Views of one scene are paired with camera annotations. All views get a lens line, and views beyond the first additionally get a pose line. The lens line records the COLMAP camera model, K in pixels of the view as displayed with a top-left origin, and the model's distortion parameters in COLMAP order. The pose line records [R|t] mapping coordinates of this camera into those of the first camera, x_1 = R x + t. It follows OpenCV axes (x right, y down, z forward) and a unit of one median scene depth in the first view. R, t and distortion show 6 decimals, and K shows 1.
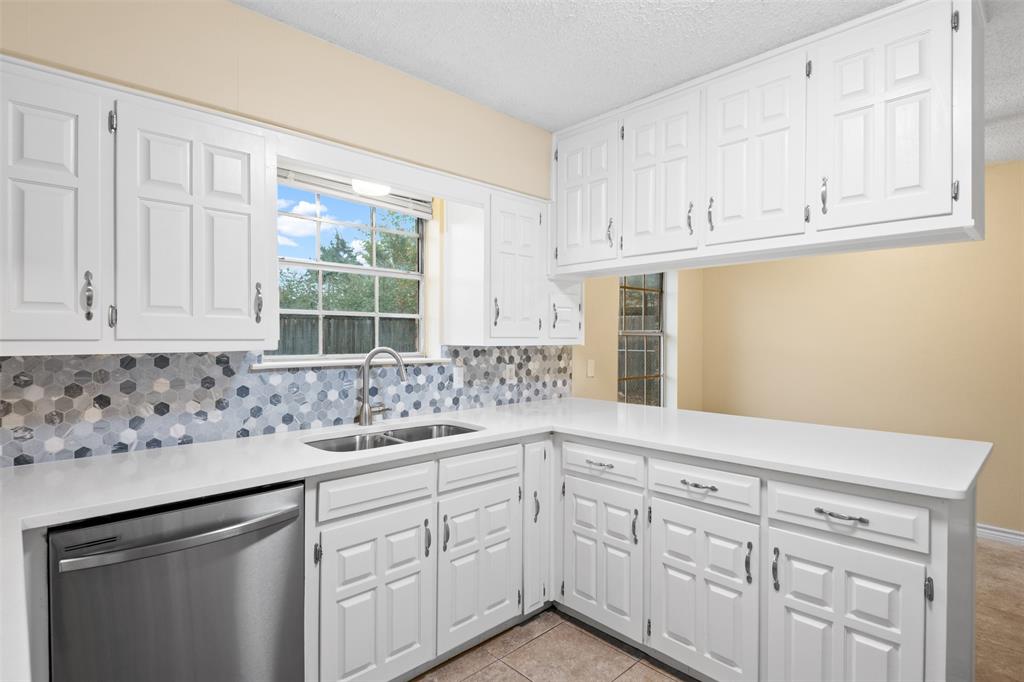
lens RADIAL K [[521.0, 0, 507.9], [0, 521.0, 336.8], [0, 0, 1]] dist [-0.005749, -0.001388]
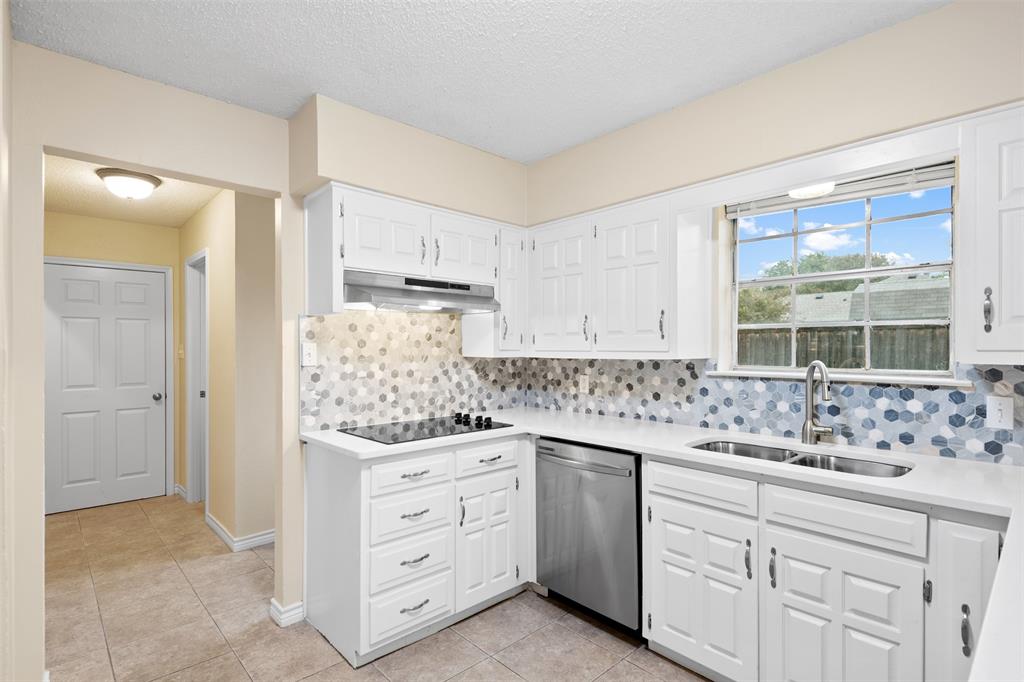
lens RADIAL K [[501.1, 0, 504.8], [0, 501.1, 346.1], [0, 0, 1]] dist [-0.004094, -0.004052]
pose [[-0.041487, -0.005770, -0.999122, 0.664301], [-0.001444, 0.999983, -0.005715, 0.000096], [0.999138, 0.001206, -0.041494, 0.497435]]
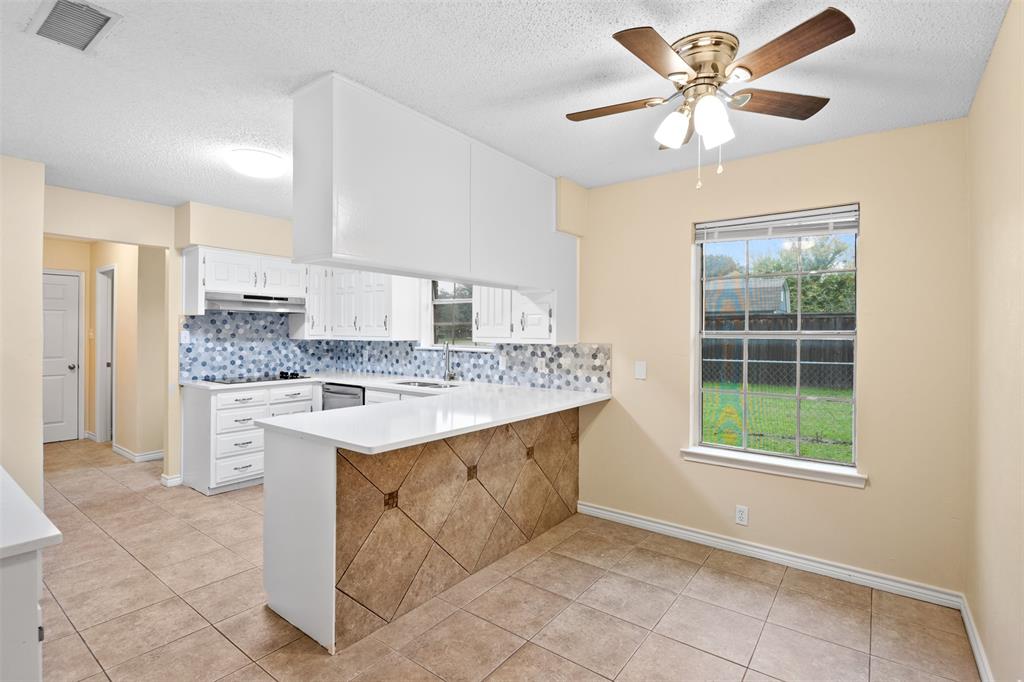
lens RADIAL K [[482.9, 0, 530.7], [0, 482.9, 328.7], [0, 0, 1]] dist [-0.037326, -0.002226]
pose [[0.182858, -0.009247, -0.983096, 1.610995], [-0.008274, 0.999906, -0.010944, -0.010218], [0.983104, 0.010135, 0.182765, 0.992952]]
